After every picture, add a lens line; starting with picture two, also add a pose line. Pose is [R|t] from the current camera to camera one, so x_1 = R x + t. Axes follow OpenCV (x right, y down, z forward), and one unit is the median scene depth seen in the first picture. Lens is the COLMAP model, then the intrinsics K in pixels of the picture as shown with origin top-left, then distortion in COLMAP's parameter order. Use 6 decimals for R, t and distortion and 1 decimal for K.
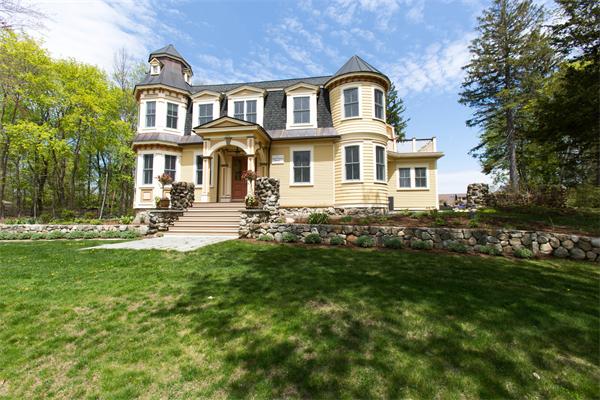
lens RADIAL K [[261.6, 0, 300.0], [0, 261.6, 200.0], [0, 0, 1]] dist [0.000144, 0.000137]
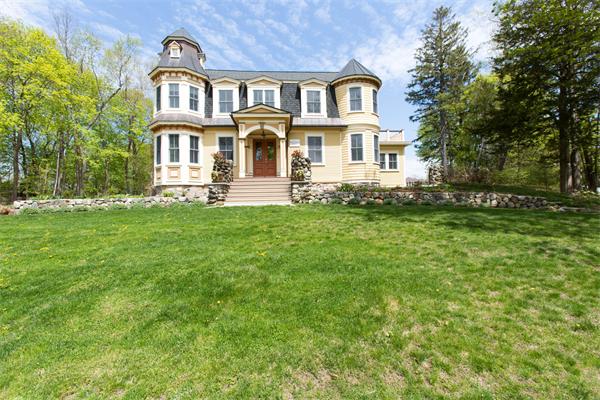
lens RADIAL K [[261.6, 0, 300.0], [0, 261.6, 200.0], [0, 0, 1]] dist [0.000144, 0.000137]
pose [[0.973432, -0.016510, 0.228381, -0.328748], [0.005660, 0.998827, 0.048080, 0.044617], [-0.228907, -0.045509, 0.972384, -0.163777]]
